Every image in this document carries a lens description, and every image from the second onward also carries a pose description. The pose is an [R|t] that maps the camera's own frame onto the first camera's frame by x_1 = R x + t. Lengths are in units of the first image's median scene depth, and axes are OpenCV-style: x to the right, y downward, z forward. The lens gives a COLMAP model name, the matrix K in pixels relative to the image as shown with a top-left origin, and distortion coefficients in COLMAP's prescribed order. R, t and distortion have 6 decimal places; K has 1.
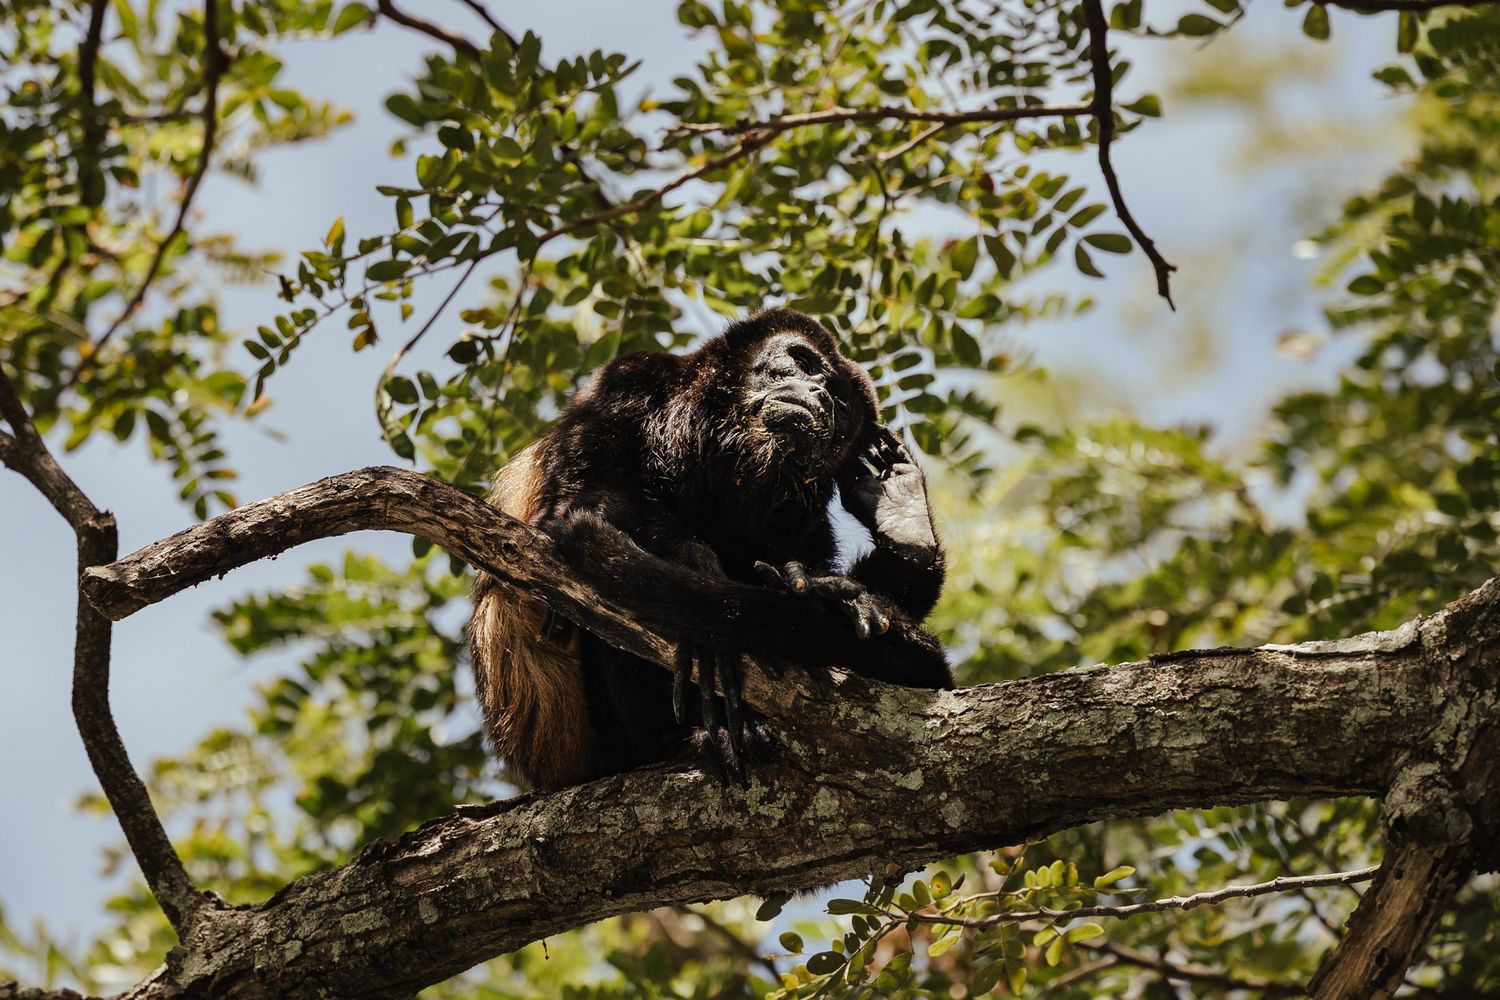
lens RADIAL K [[5689.0, 0, 749.5], [0, 5689.0, 501.0], [0, 0, 1]] dist [0.165904, 0.000000]
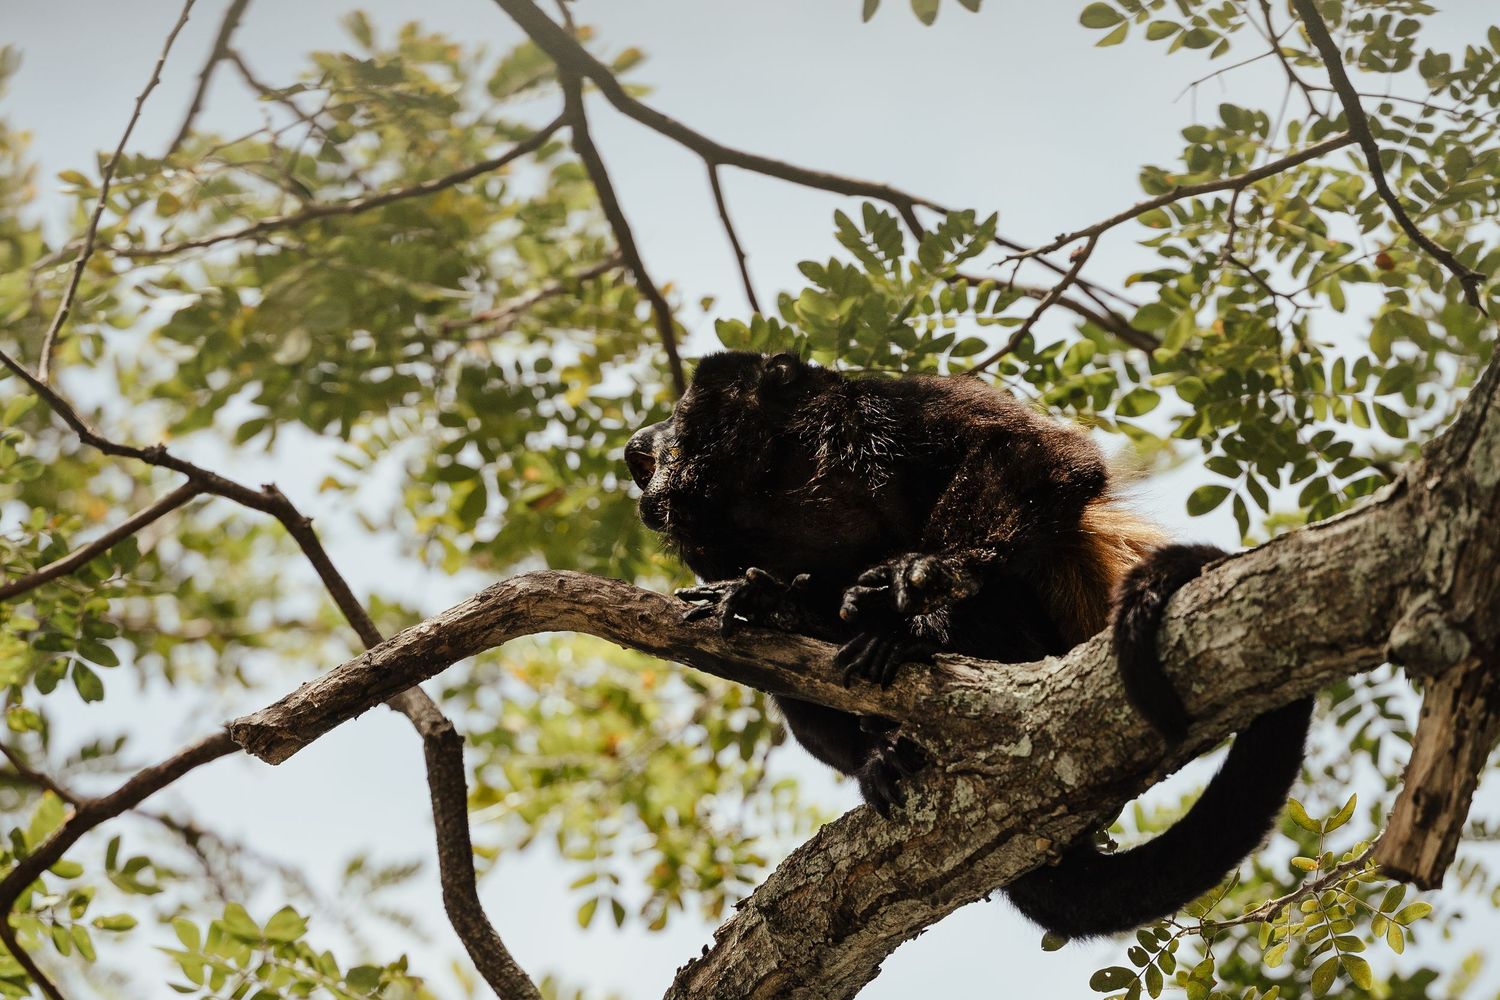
lens RADIAL K [[5689.0, 0, 751.3], [0, 5689.0, 499.4], [0, 0, 1]] dist [0.165904, 0.000000]
pose [[0.962908, -0.211315, -0.167795, 0.161494], [0.199178, 0.976153, -0.086329, 0.084385], [0.182036, 0.049706, 0.982035, 0.007370]]
